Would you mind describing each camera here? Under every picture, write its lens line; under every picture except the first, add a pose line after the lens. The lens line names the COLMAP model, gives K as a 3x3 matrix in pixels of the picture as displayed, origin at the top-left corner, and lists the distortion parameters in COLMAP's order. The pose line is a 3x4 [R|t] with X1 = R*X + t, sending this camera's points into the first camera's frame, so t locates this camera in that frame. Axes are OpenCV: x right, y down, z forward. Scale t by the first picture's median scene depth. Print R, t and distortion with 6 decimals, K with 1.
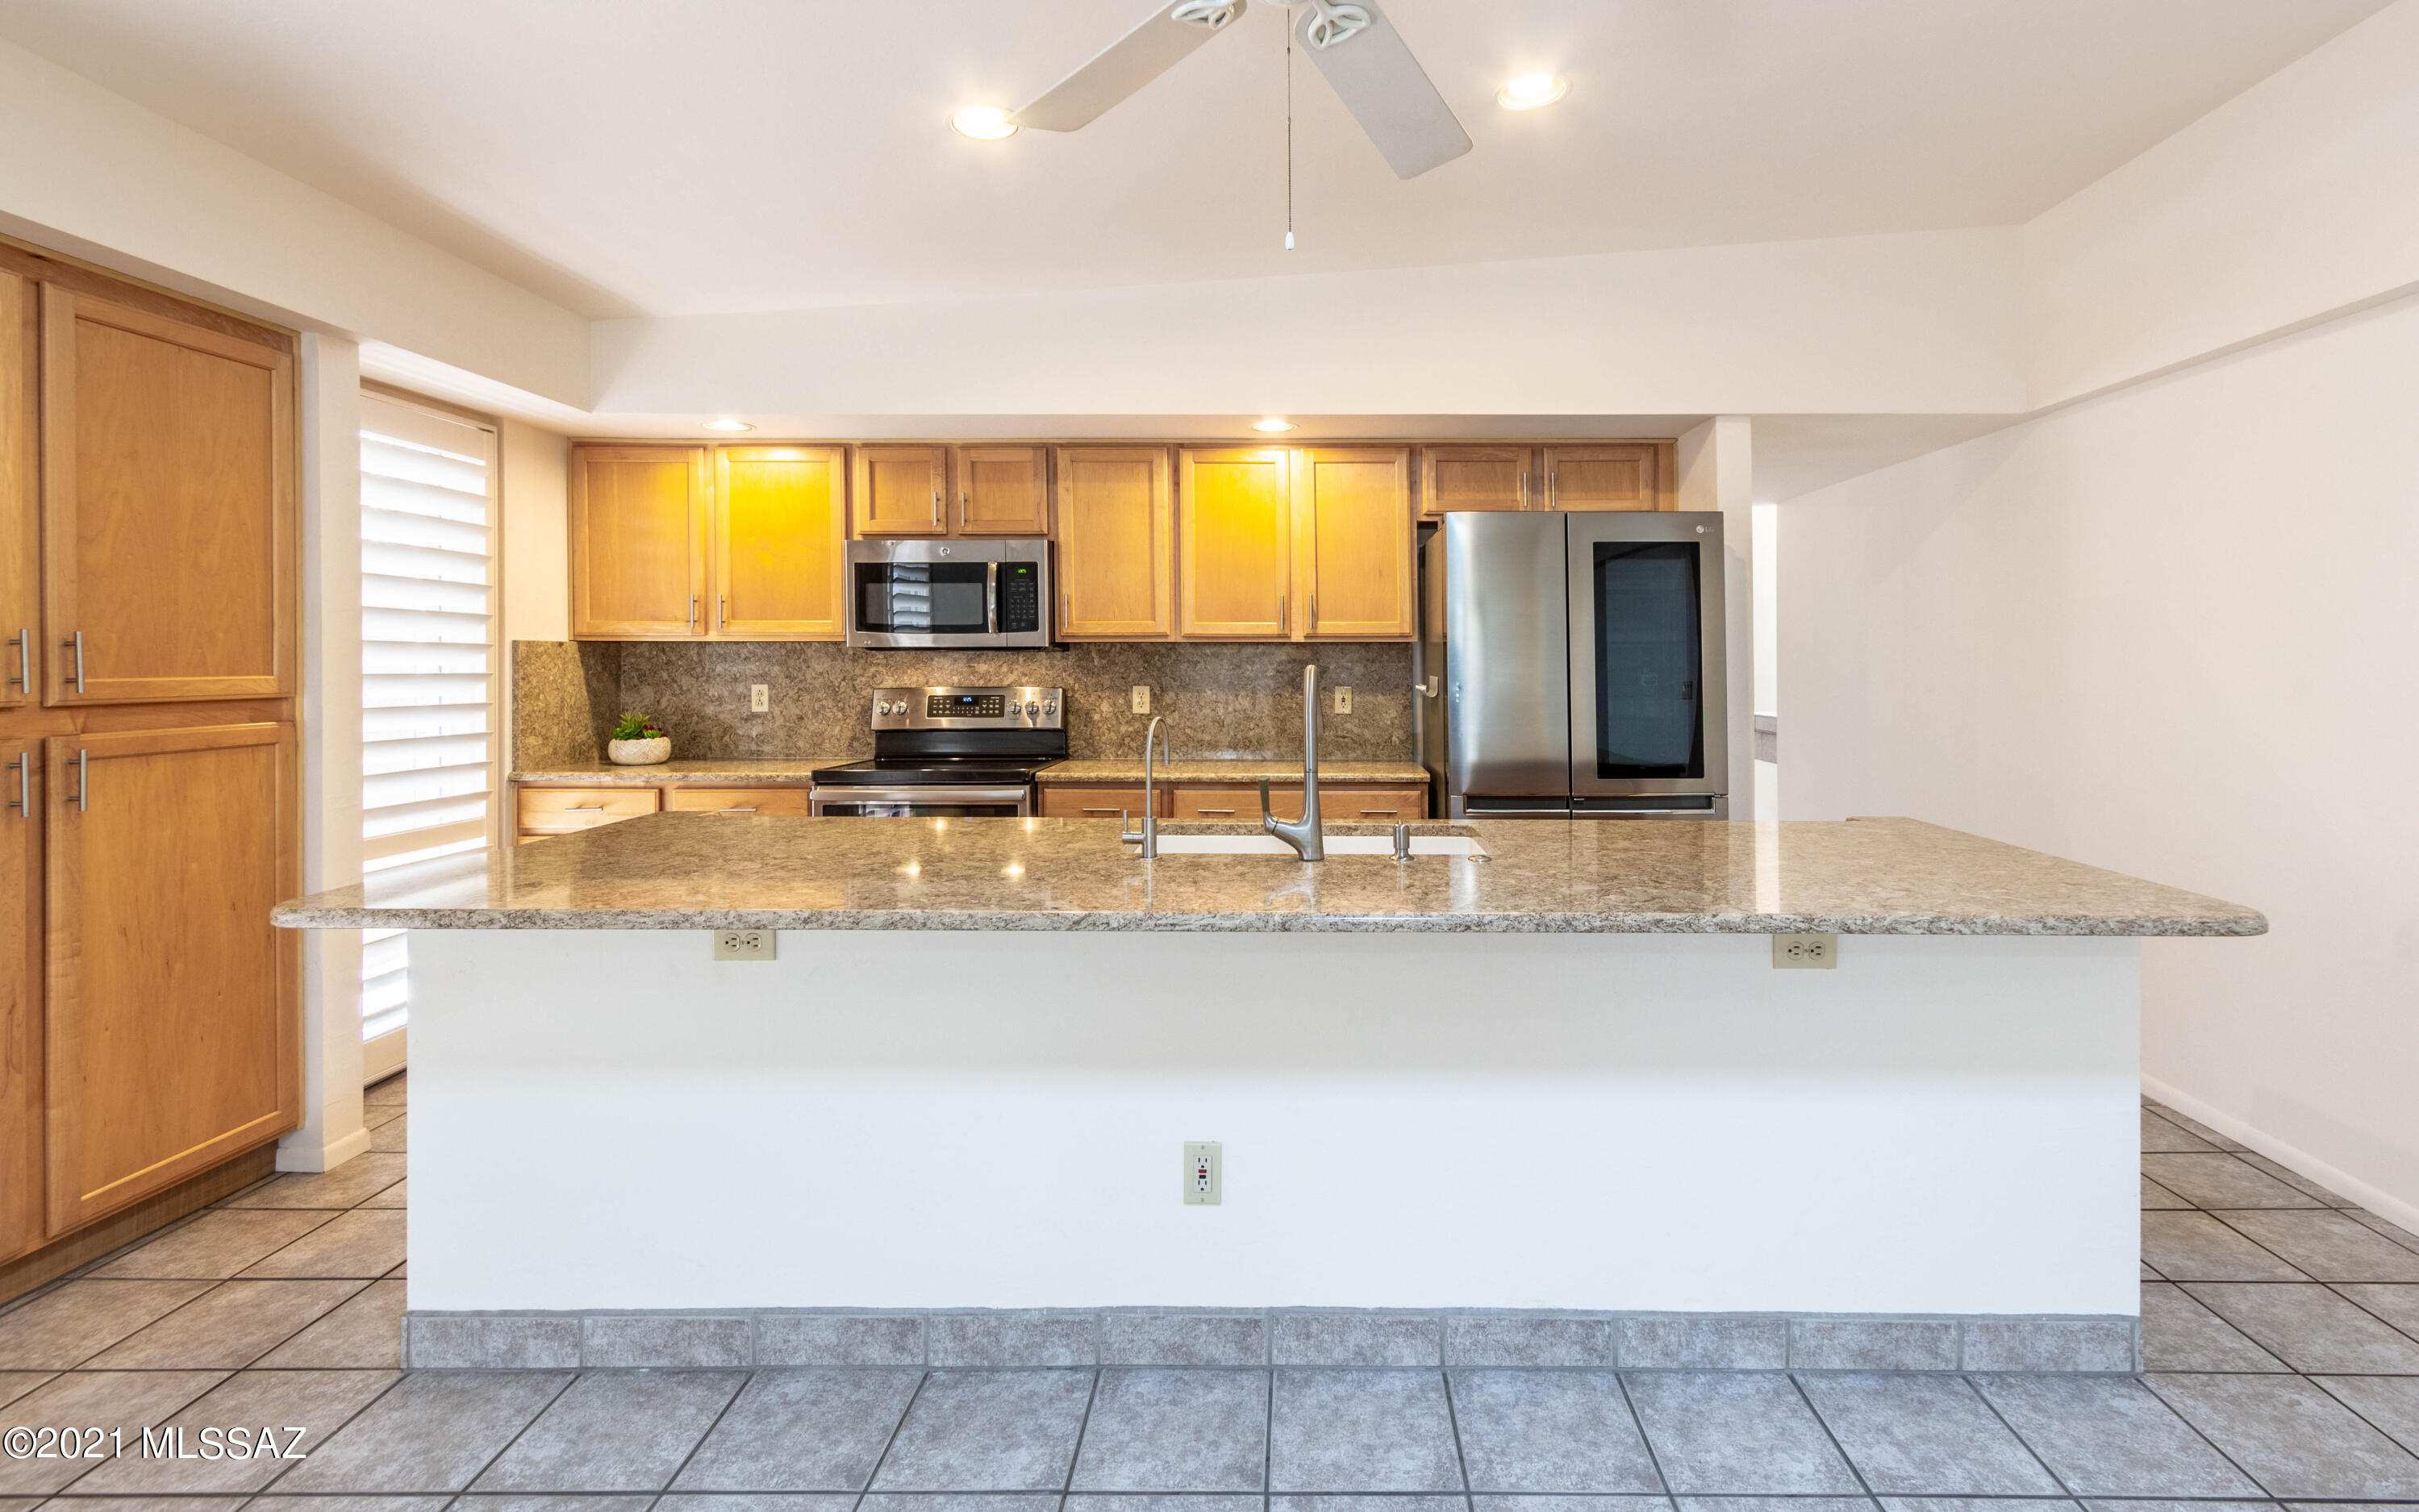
lens RADIAL K [[1131.7, 0, 1289.6], [0, 1131.7, 685.7], [0, 0, 1]] dist [0.003124, -0.000520]
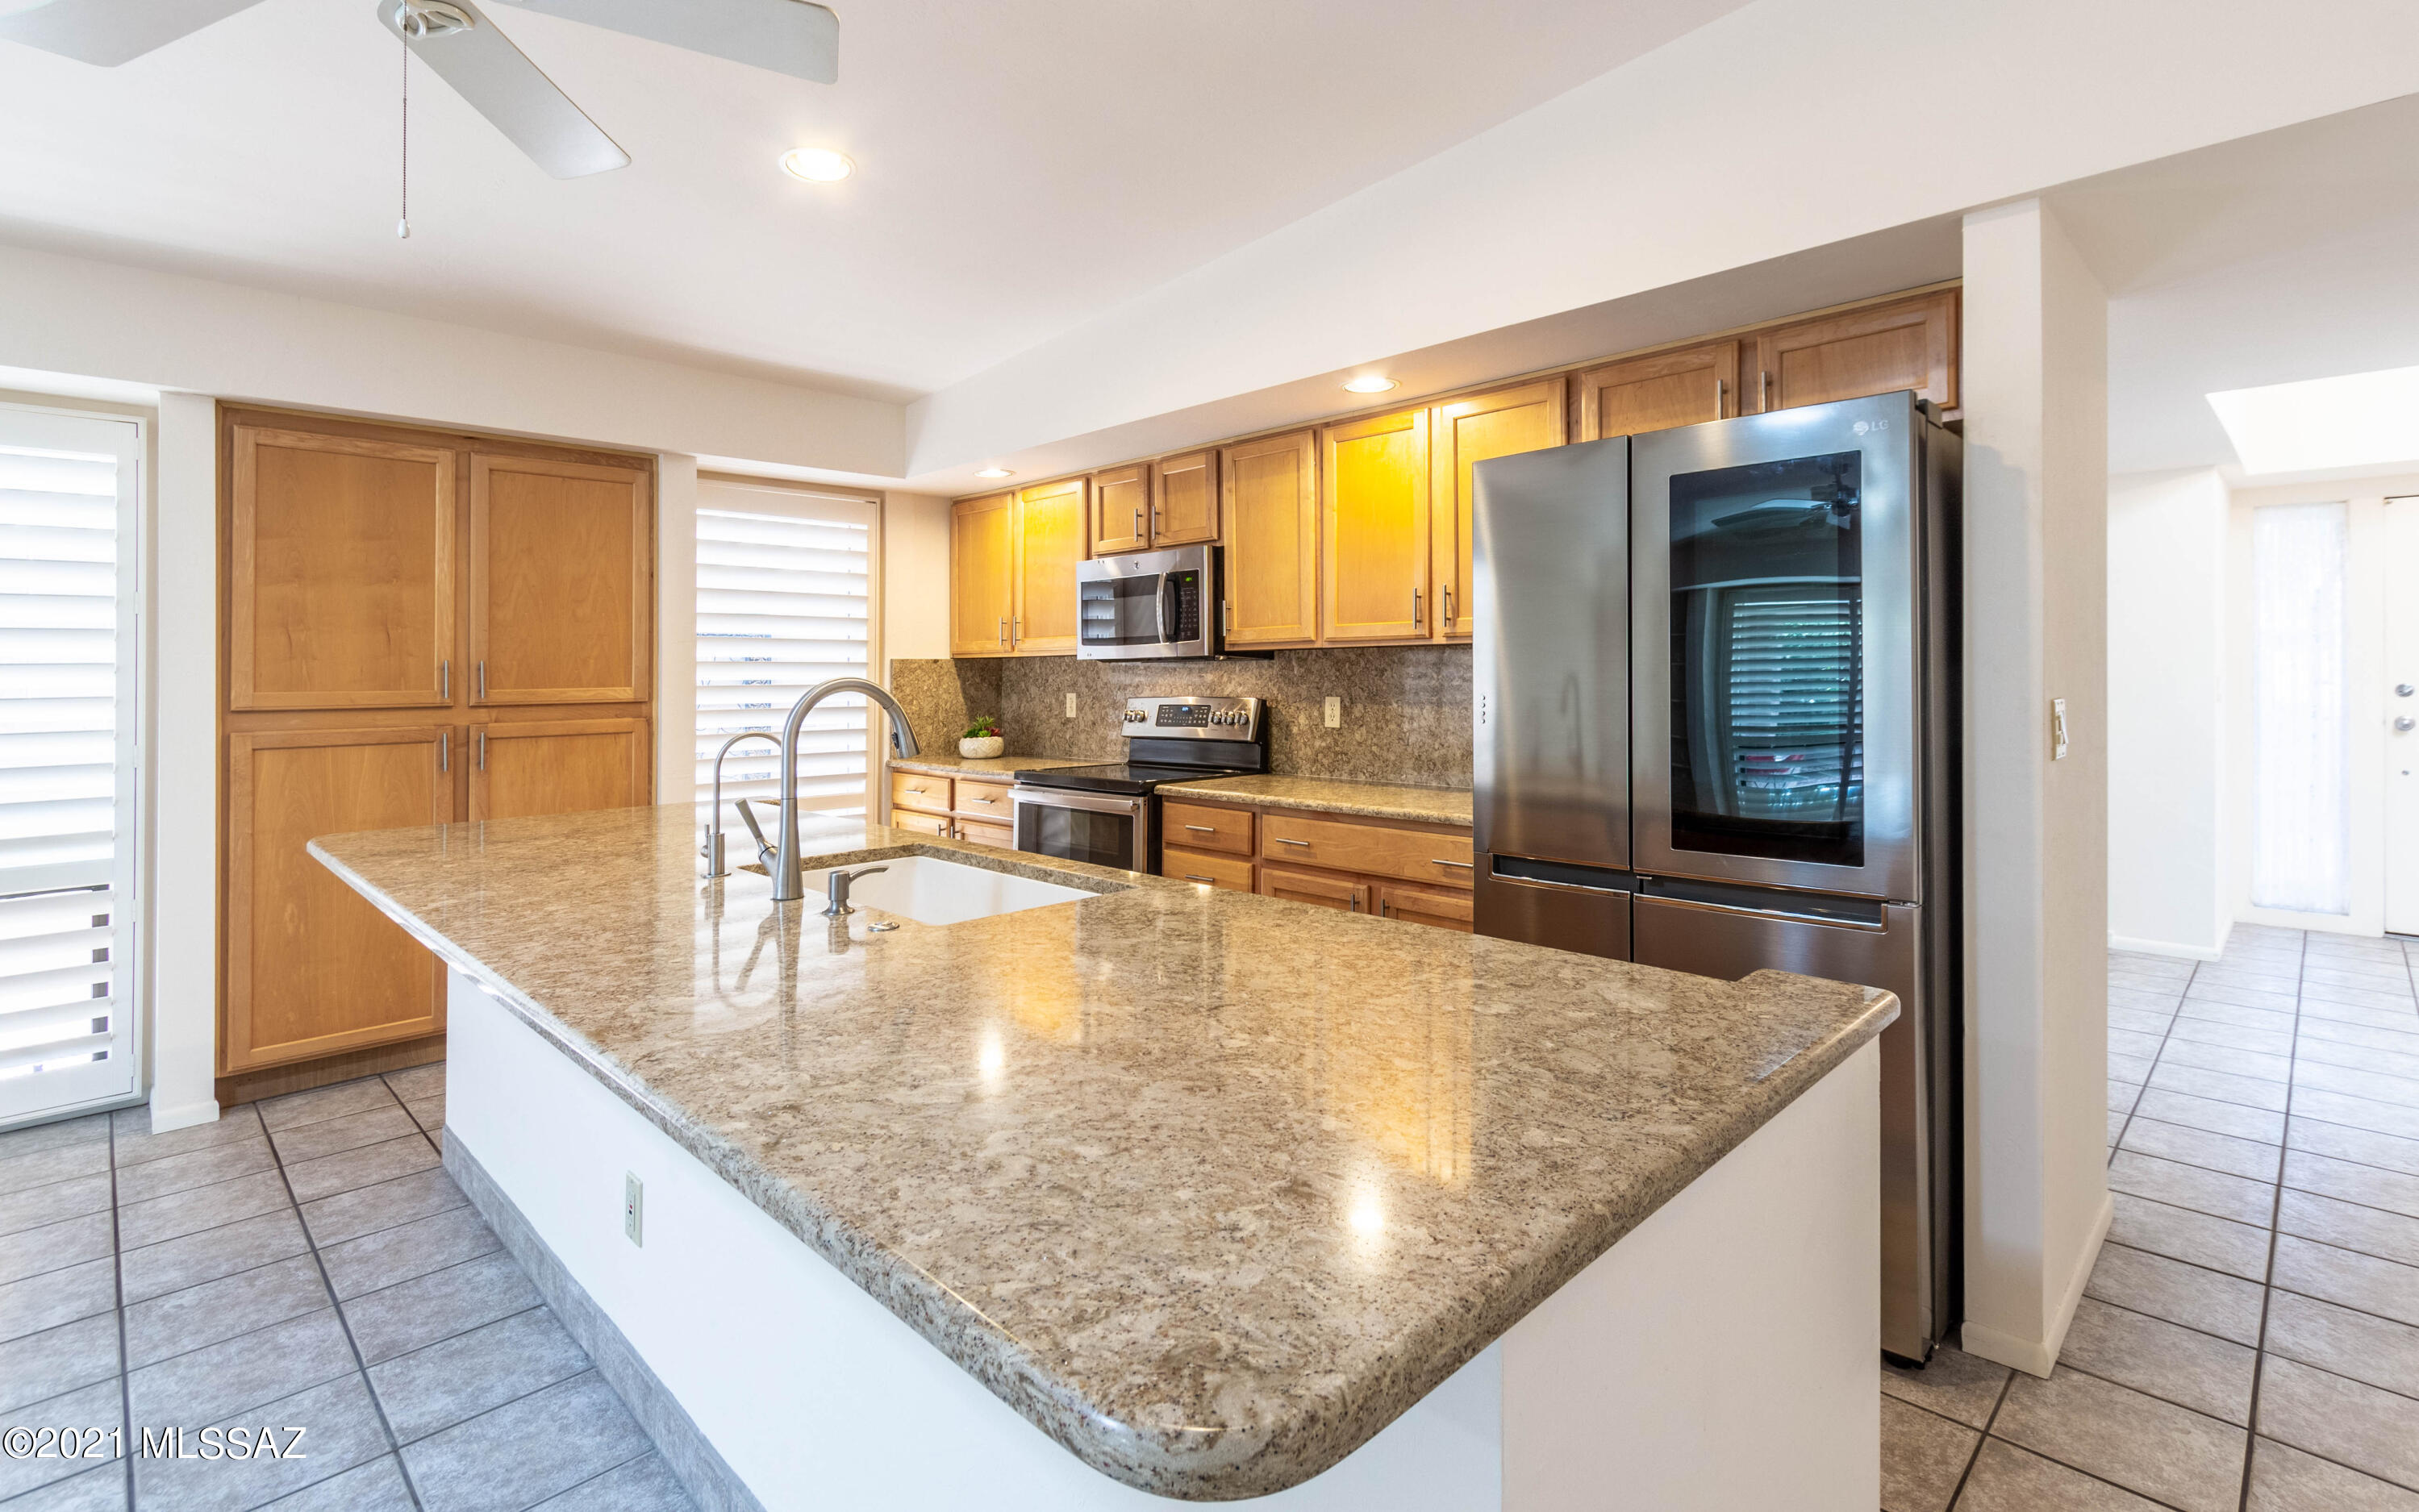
lens RADIAL K [[1120.8, 0, 1210.5], [0, 1120.8, 660.9], [0, 0, 1]] dist [0.002638, -0.000630]
pose [[0.709478, -0.015851, -0.704549, 0.486905], [-0.003898, 0.999643, -0.026416, -0.004958], [0.704717, 0.021488, 0.709163, 0.337175]]
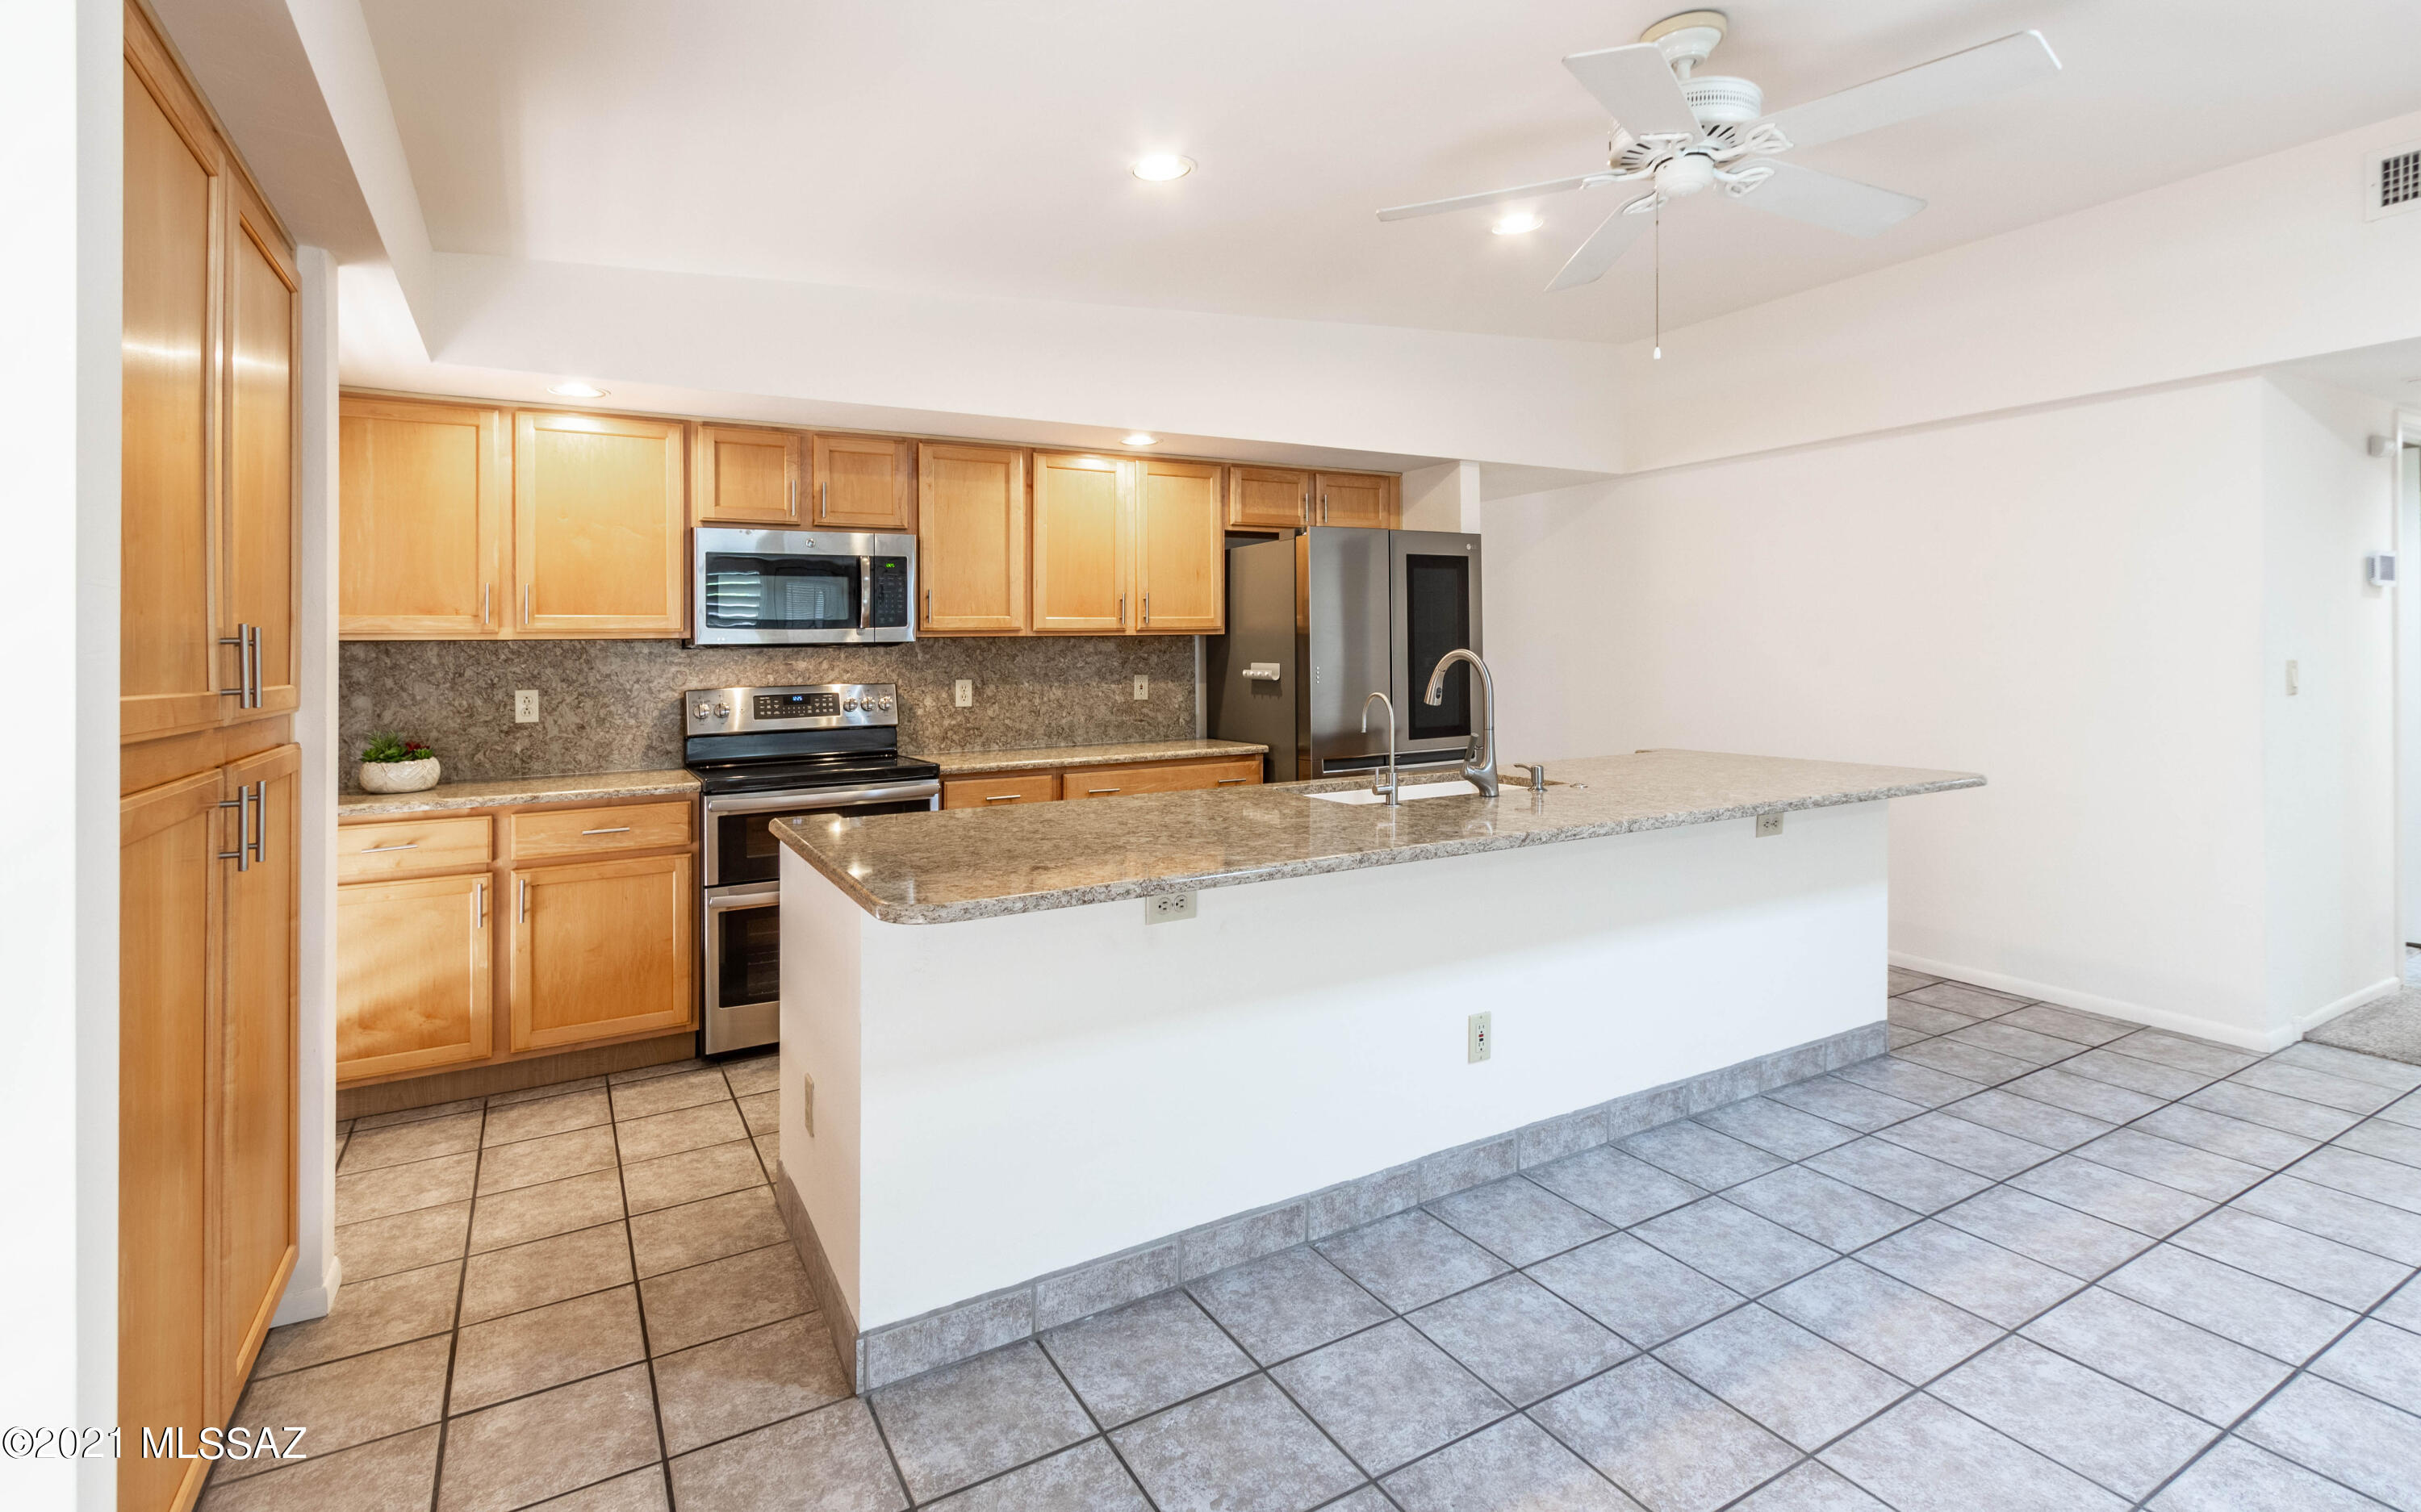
lens RADIAL K [[1123.4, 0, 1206.8], [0, 1123.4, 682.6], [0, 0, 1]] dist [0.002373, -0.001226]
pose [[0.868501, -0.028369, 0.494875, -0.501794], [0.027622, 0.999579, 0.008824, -0.000065], [-0.494918, 0.006005, 0.868919, 0.012000]]
